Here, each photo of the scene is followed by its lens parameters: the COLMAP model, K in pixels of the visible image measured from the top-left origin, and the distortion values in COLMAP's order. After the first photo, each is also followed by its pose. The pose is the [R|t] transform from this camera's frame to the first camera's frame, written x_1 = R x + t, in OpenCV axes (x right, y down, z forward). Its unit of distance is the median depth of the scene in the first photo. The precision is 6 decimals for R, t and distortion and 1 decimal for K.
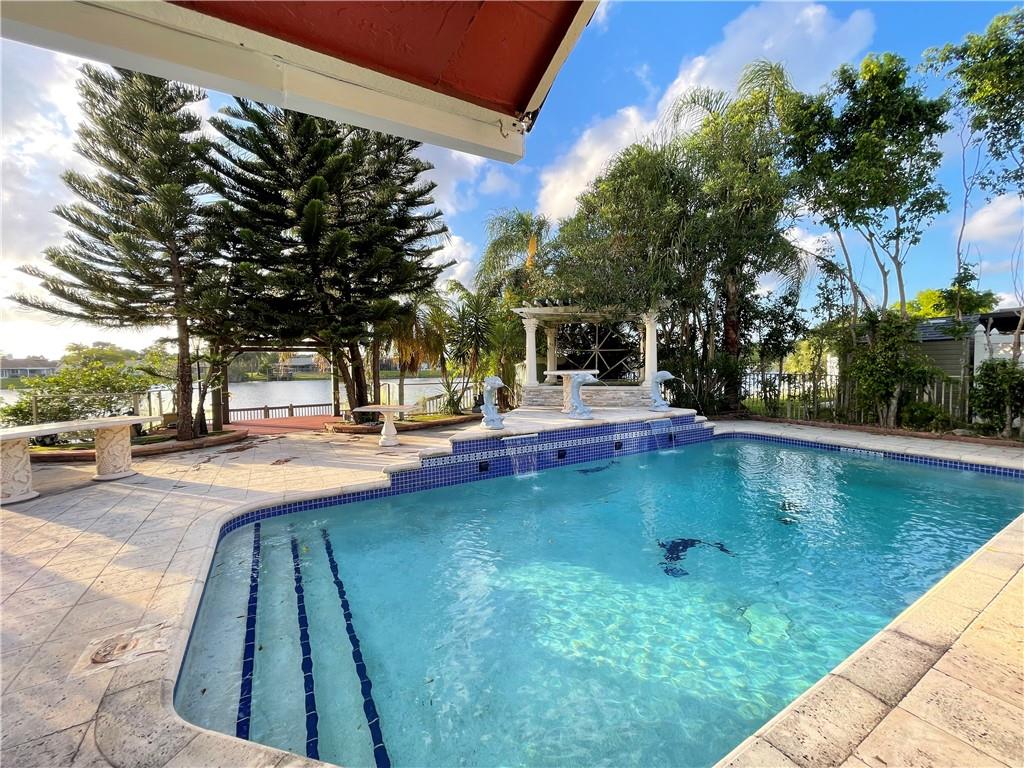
lens RADIAL K [[407.8, 0, 512.0], [0, 407.8, 384.0], [0, 0, 1]] dist [-0.000278, -0.000029]
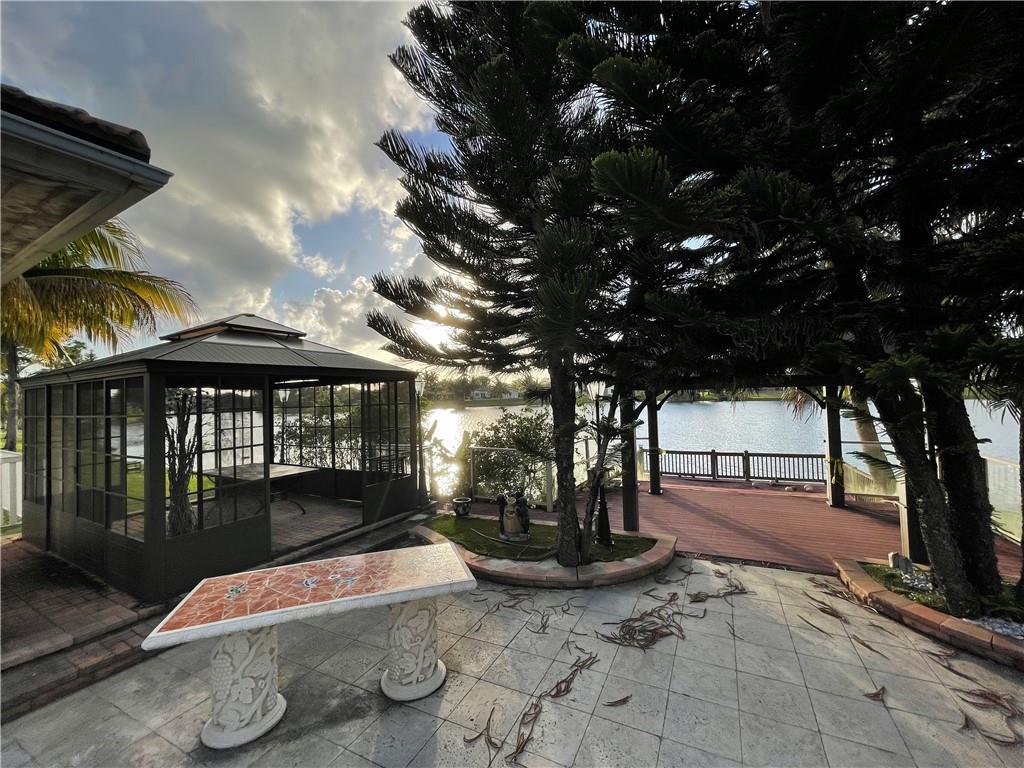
lens RADIAL K [[407.8, 0, 512.0], [0, 407.8, 384.0], [0, 0, 1]] dist [-0.000278, -0.000029]
pose [[0.531963, -0.023622, -0.846438, -0.171323], [-0.012928, 0.999268, -0.036011, -0.045744], [0.846669, 0.030099, 0.531268, 0.301115]]
